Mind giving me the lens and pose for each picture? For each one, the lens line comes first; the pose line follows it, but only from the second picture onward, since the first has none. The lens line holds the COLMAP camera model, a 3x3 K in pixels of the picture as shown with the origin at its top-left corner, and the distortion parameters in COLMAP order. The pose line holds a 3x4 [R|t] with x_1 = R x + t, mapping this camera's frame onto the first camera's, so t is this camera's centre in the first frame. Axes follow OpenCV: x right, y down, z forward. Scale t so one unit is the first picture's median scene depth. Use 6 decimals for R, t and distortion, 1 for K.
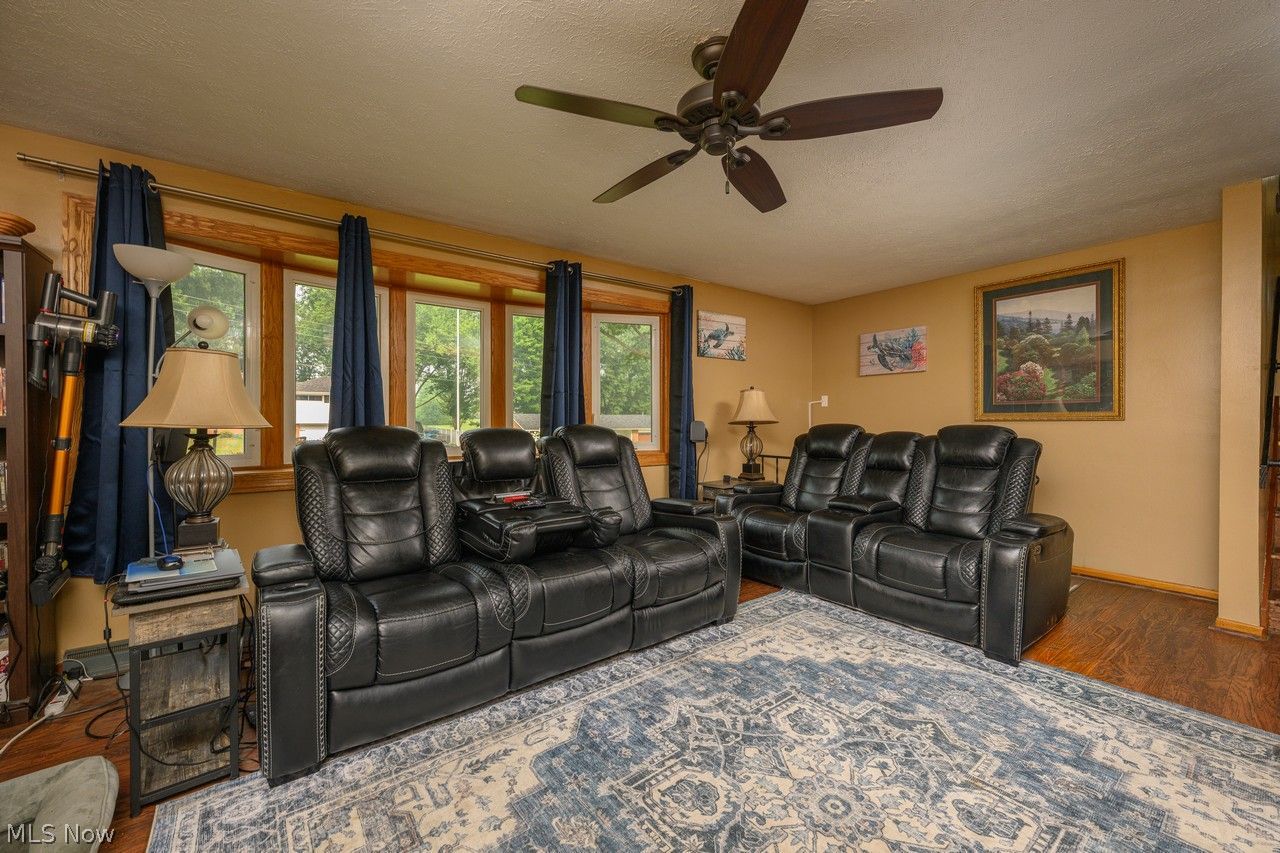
lens RADIAL K [[511.9, 0, 642.1], [0, 511.9, 424.3], [0, 0, 1]] dist [-0.001543, -0.000379]
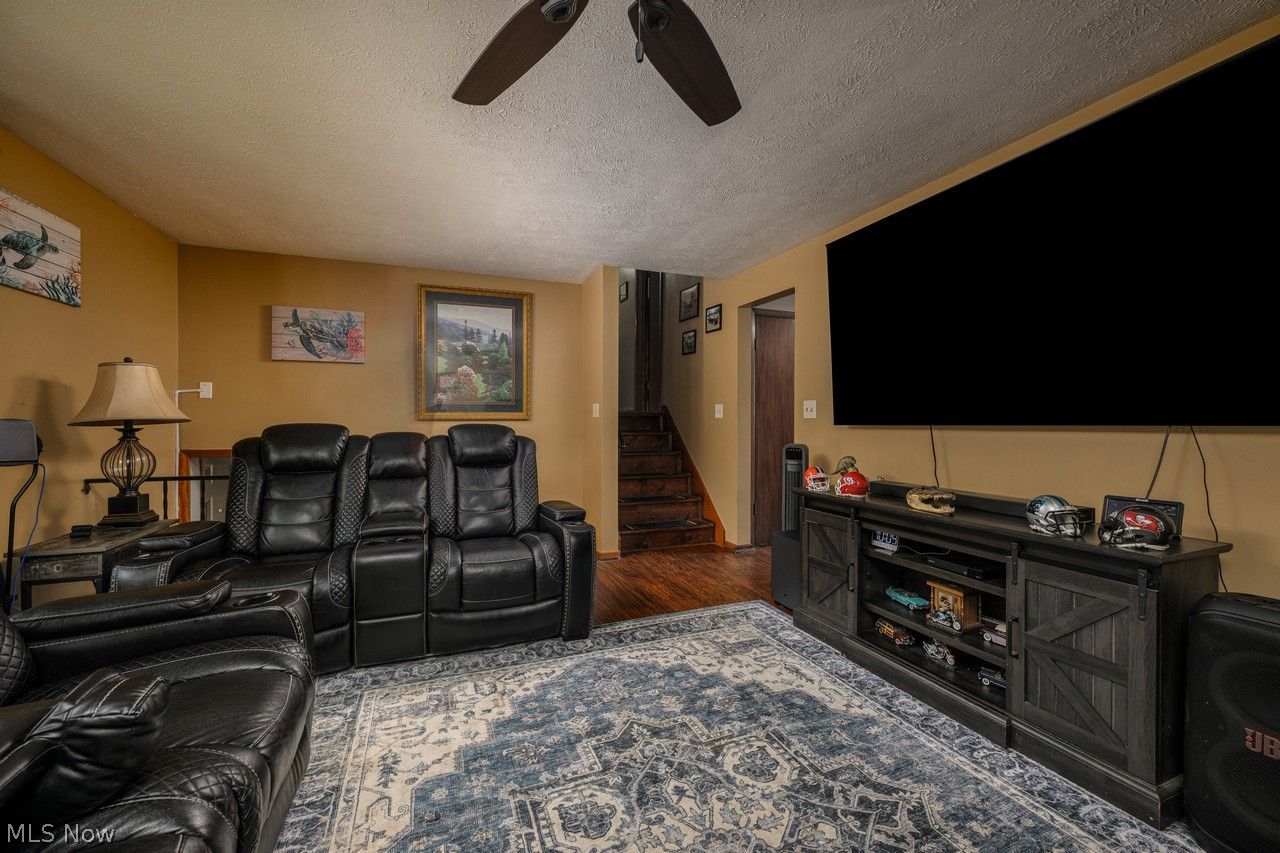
lens RADIAL K [[511.9, 0, 602.6], [0, 511.9, 421.4], [0, 0, 1]] dist [-0.001543, -0.000379]
pose [[0.269137, -0.001336, 0.963101, -0.355968], [0.004164, 0.999991, 0.000223, -0.003676], [-0.963093, 0.003951, 0.269140, 0.683120]]
